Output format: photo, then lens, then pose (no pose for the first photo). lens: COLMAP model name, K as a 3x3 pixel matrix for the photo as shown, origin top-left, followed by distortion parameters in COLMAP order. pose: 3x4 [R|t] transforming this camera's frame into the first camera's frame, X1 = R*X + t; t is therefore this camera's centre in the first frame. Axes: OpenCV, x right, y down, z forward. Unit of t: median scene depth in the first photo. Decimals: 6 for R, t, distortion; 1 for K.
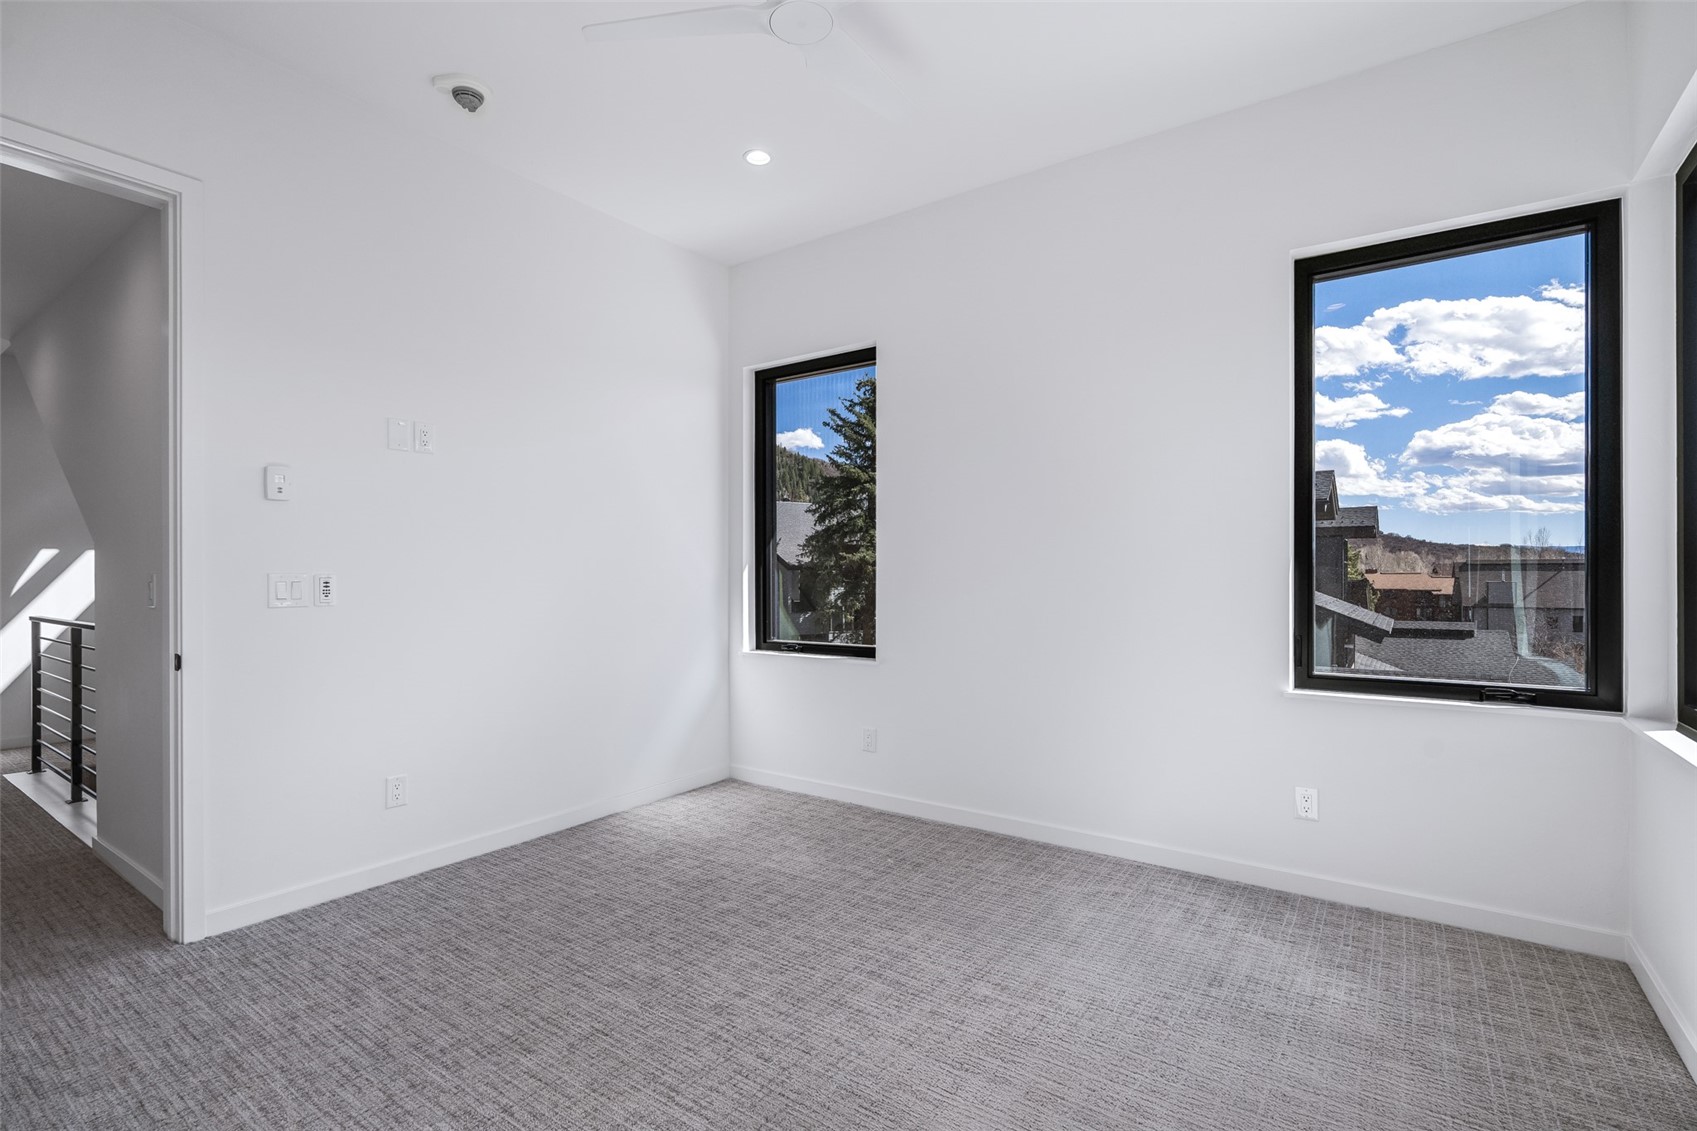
lens RADIAL K [[743.0, 0, 843.7], [0, 743.0, 578.2], [0, 0, 1]] dist [-0.002875, -0.000378]
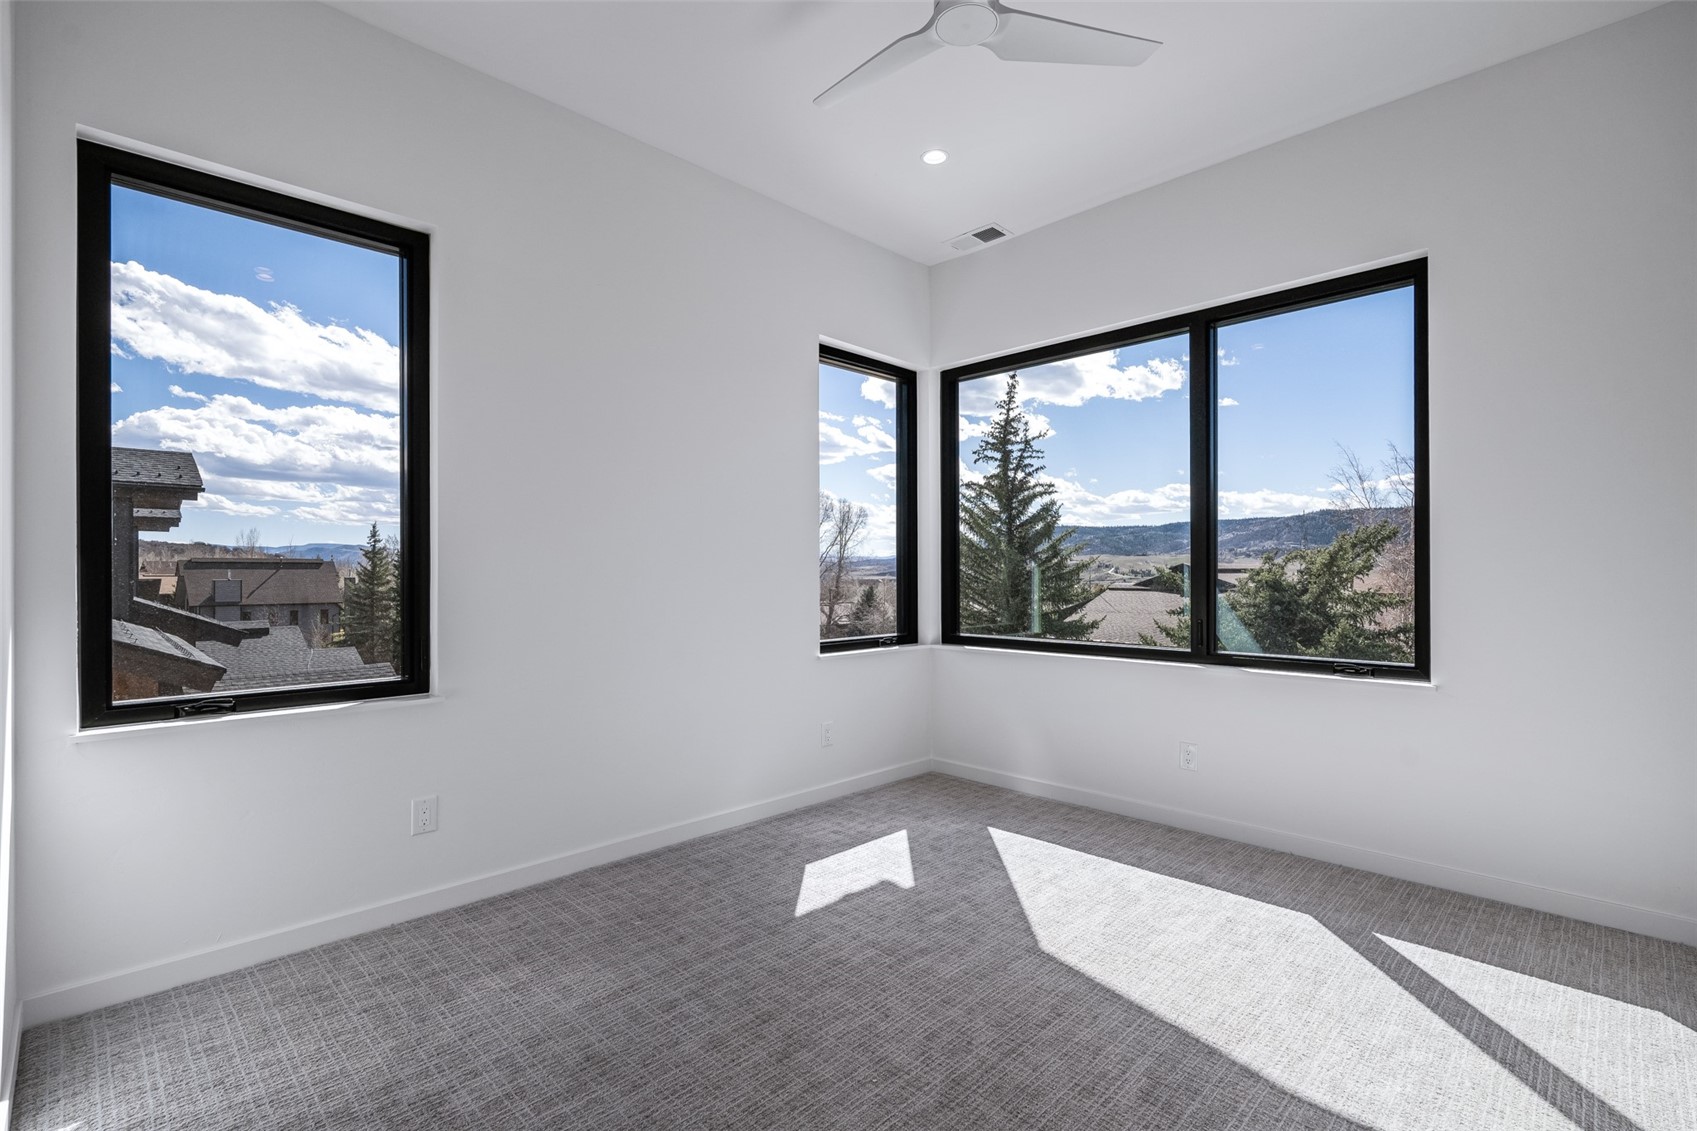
lens RADIAL K [[757.0, 0, 866.6], [0, 757.0, 555.1], [0, 0, 1]] dist [-0.006186, -0.000156]
pose [[0.192993, 0.023011, 0.980930, -0.702289], [0.004185, 0.999697, -0.024275, 0.001833], [-0.981191, 0.008790, 0.192839, 0.593080]]
